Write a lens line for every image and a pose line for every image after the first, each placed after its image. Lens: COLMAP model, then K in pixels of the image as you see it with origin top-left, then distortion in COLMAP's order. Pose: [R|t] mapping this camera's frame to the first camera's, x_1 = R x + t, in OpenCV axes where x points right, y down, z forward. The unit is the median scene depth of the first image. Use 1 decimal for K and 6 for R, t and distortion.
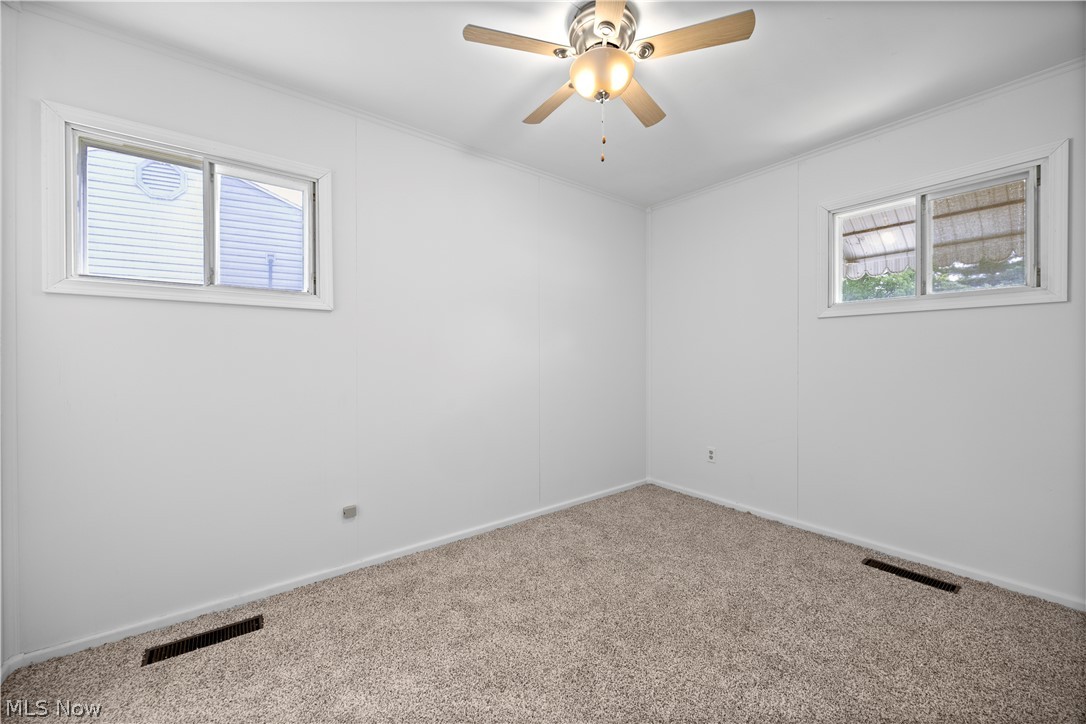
lens RADIAL K [[418.6, 0, 548.5], [0, 418.6, 360.8], [0, 0, 1]] dist [-0.003279, -0.000778]
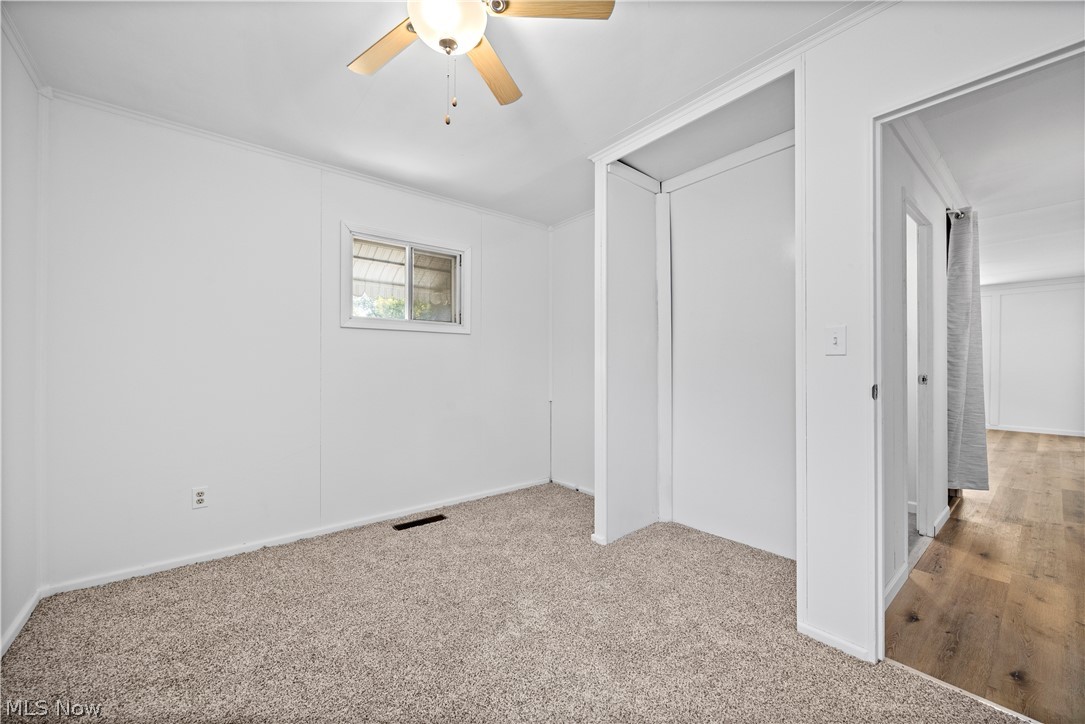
lens RADIAL K [[418.3, 0, 536.8], [0, 418.3, 364.5], [0, 0, 1]] dist [-0.003279, -0.000778]
pose [[-0.036663, 0.010030, 0.999277, -0.456249], [0.003238, 0.999946, -0.009918, 0.004037], [-0.999322, 0.002872, -0.036693, 0.562182]]
